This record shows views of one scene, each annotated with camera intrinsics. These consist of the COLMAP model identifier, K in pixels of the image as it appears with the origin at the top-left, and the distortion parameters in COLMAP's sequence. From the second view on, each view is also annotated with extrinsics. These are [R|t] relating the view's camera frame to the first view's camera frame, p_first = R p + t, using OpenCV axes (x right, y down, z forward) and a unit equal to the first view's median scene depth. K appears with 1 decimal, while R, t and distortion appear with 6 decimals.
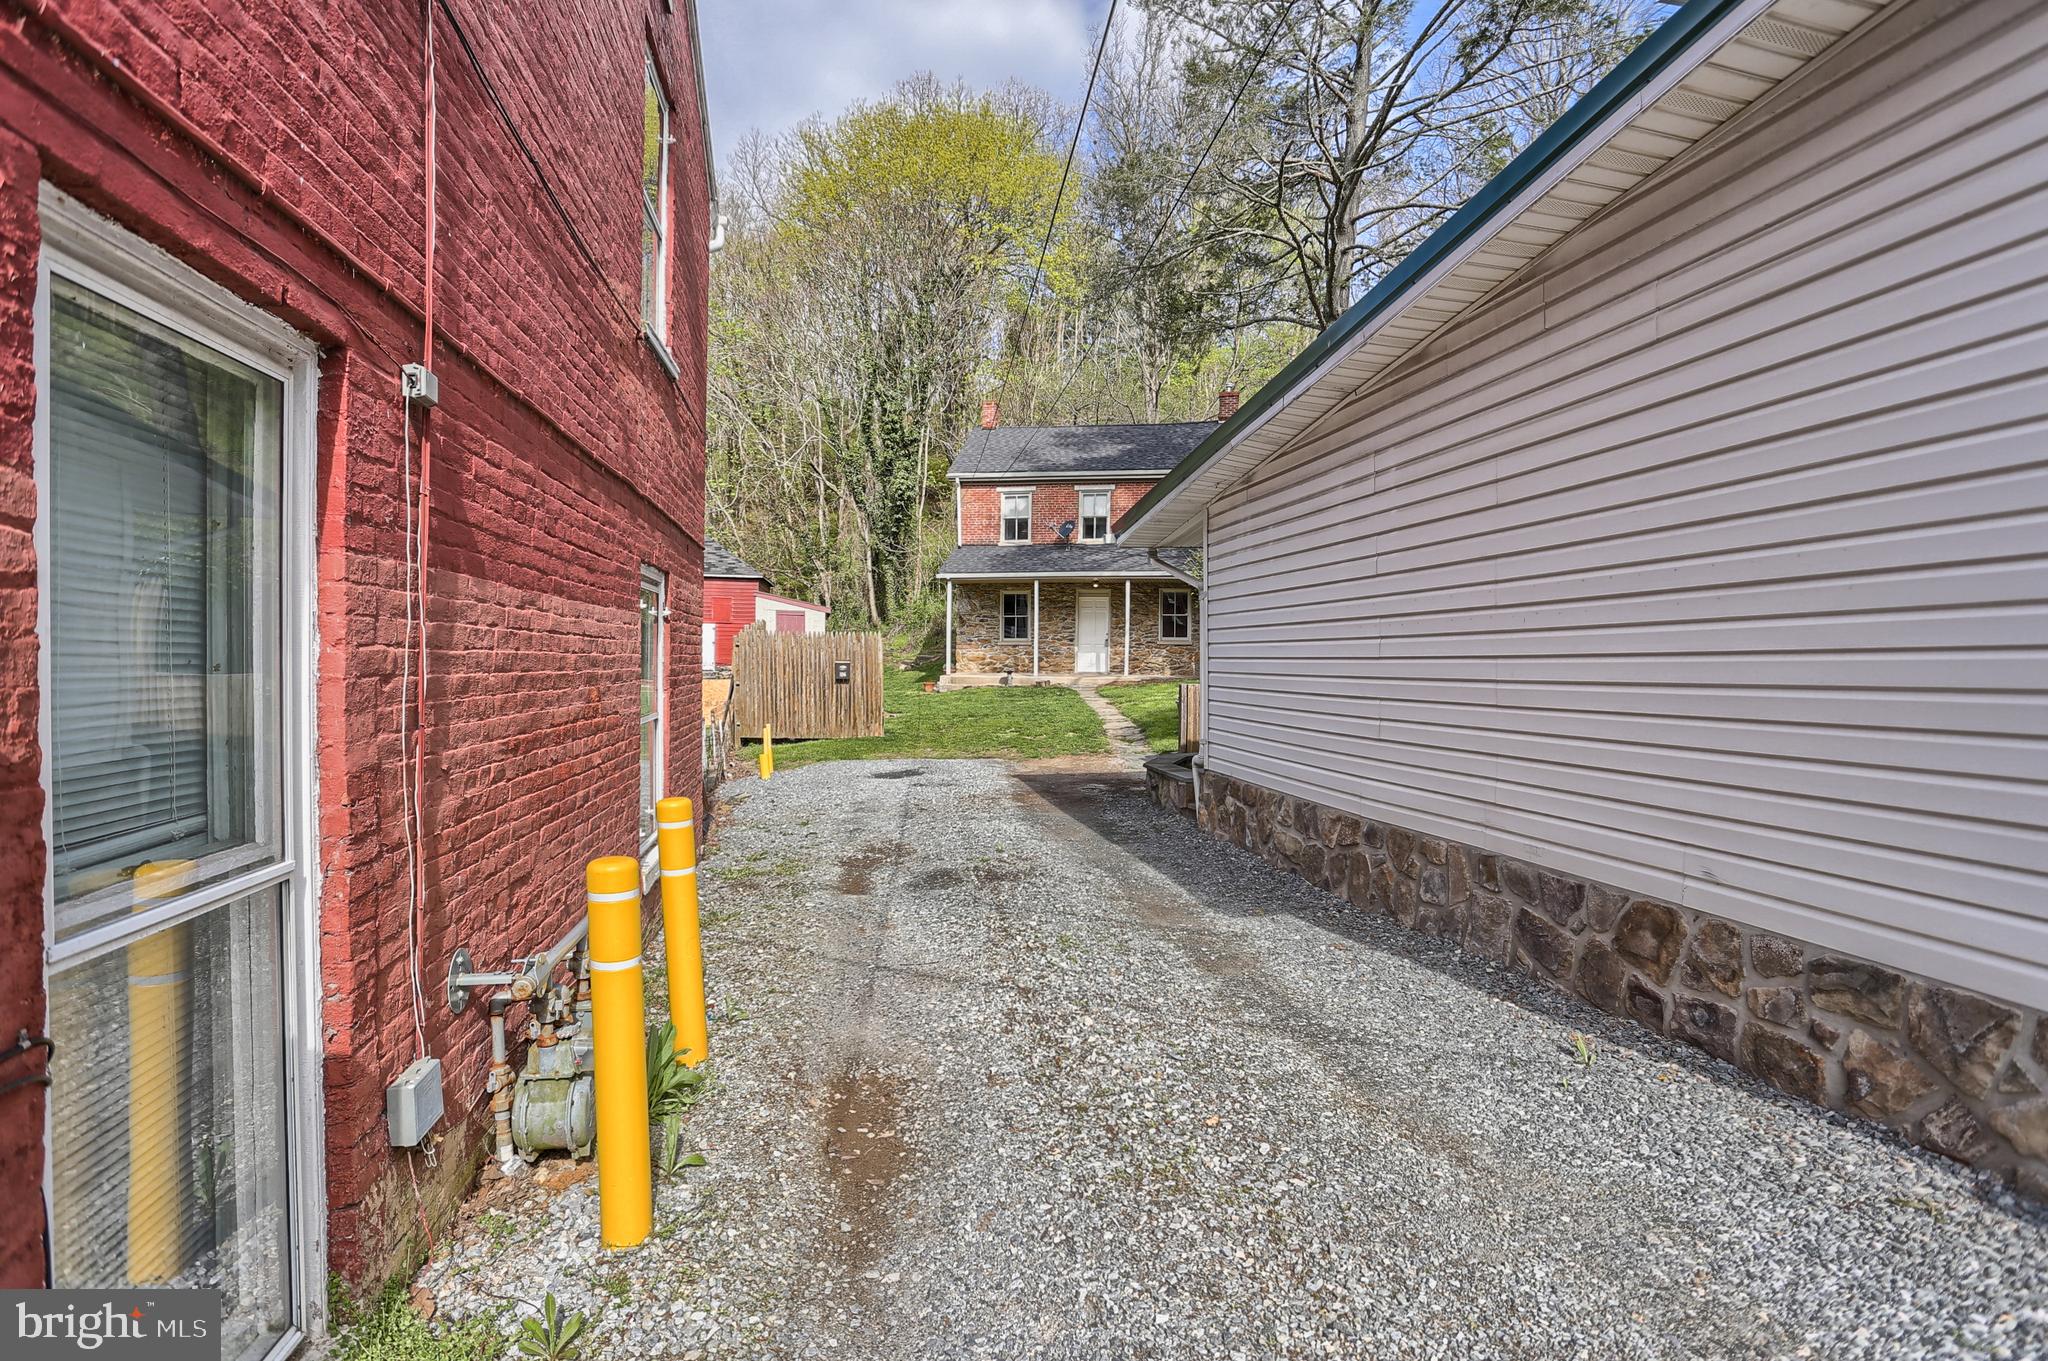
lens RADIAL K [[995.5, 0, 1016.6], [0, 995.5, 674.6], [0, 0, 1]] dist [-0.078853, 0.039560]
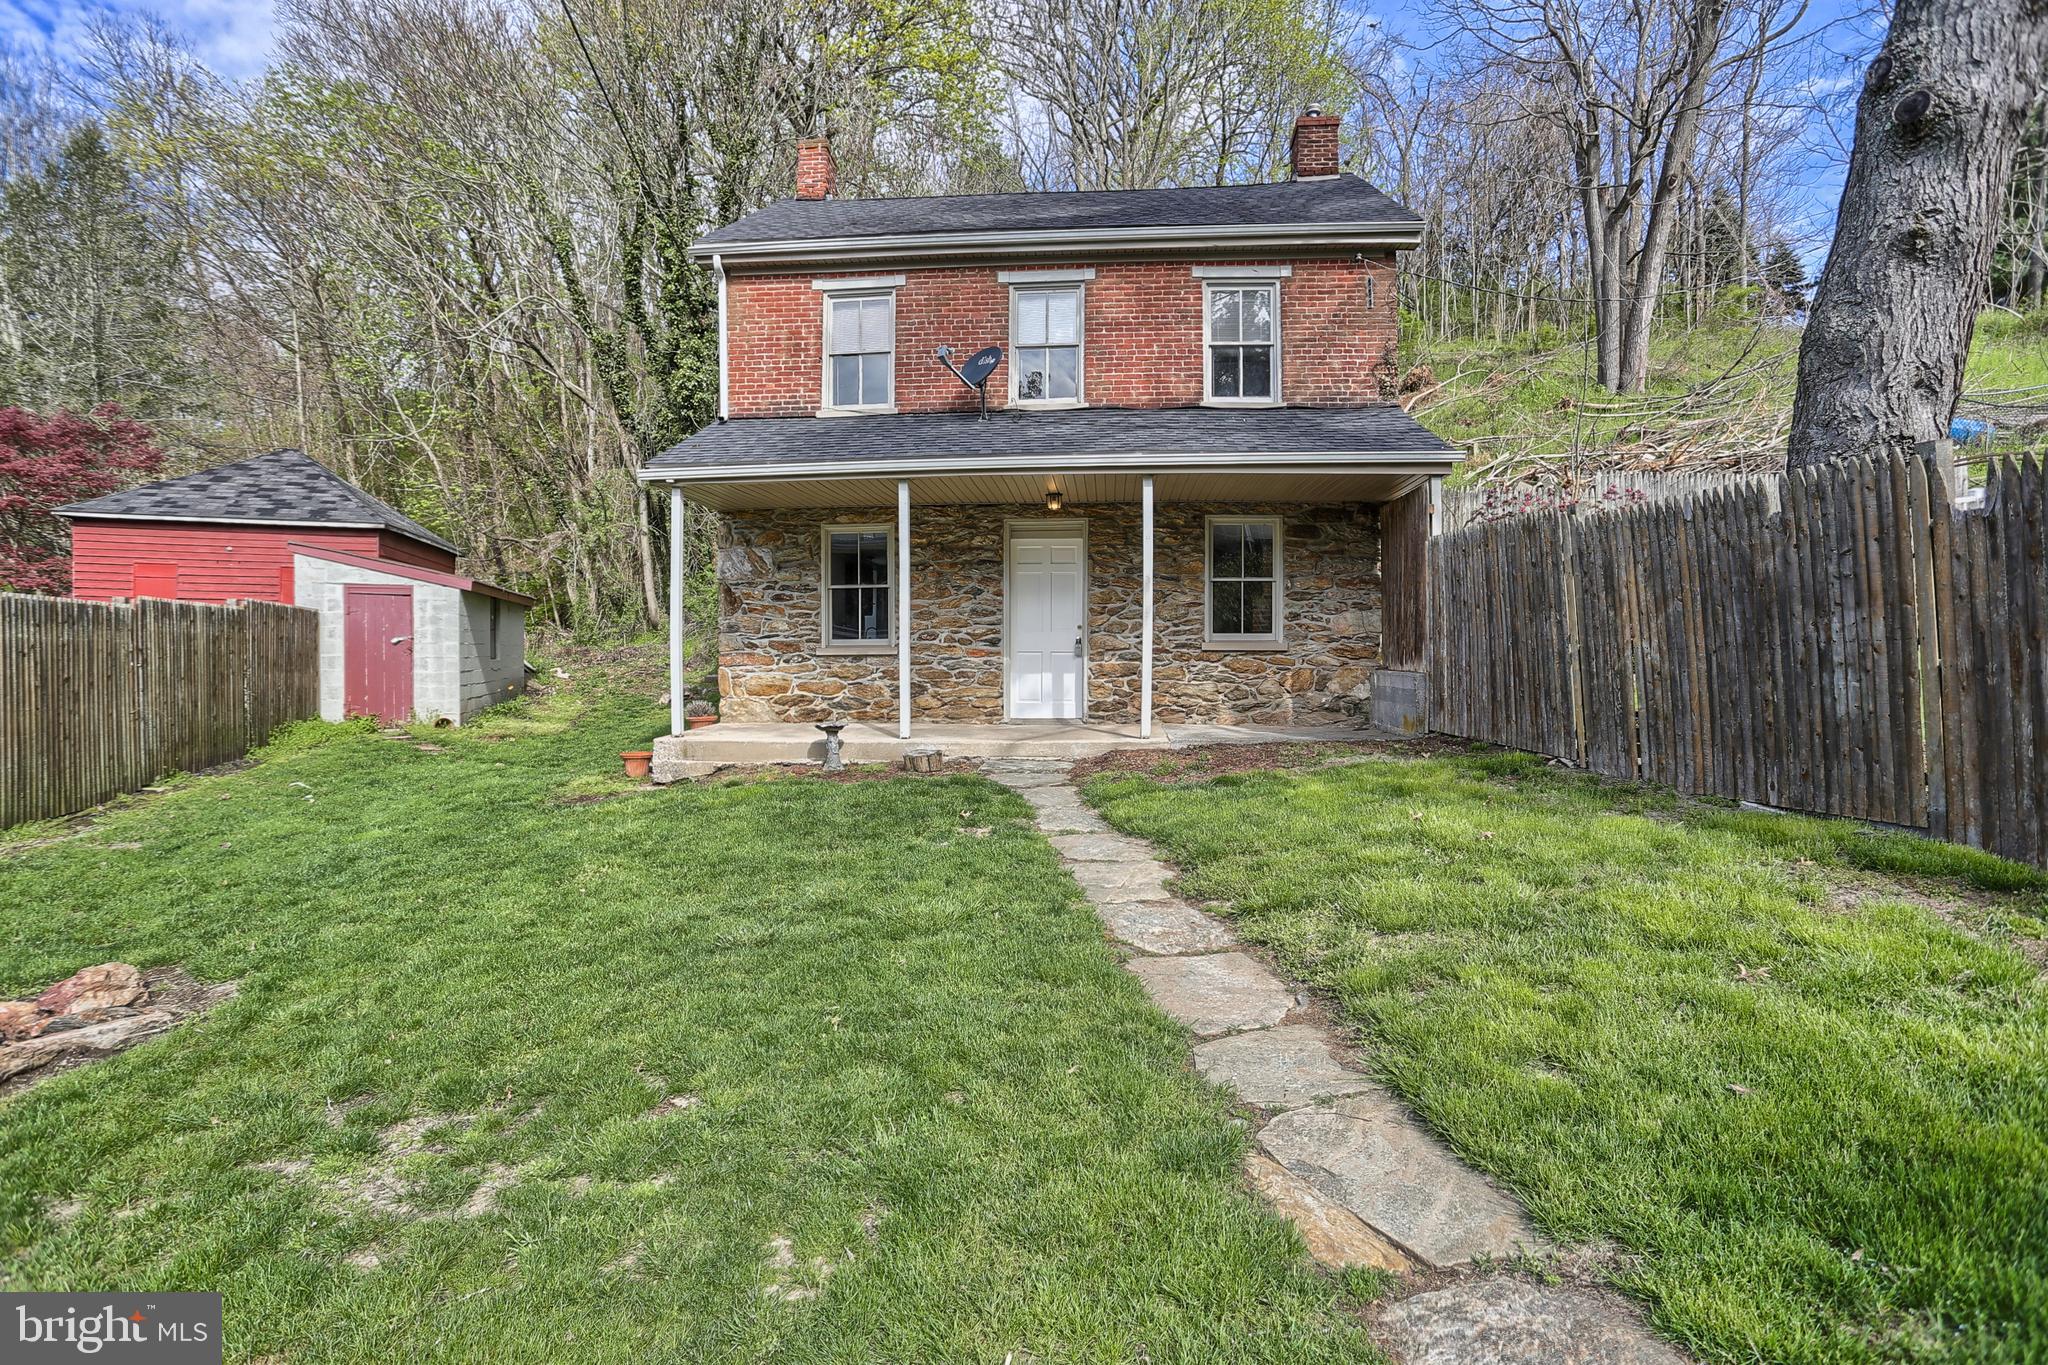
lens RADIAL K [[995.5, 0, 1016.6], [0, 995.5, 676.6], [0, 0, 1]] dist [-0.078853, 0.039560]
pose [[0.995093, -0.012347, 0.098168, 0.023233], [0.012954, 0.999901, -0.005549, -0.017591], [-0.098089, 0.006793, 0.995154, 0.579615]]
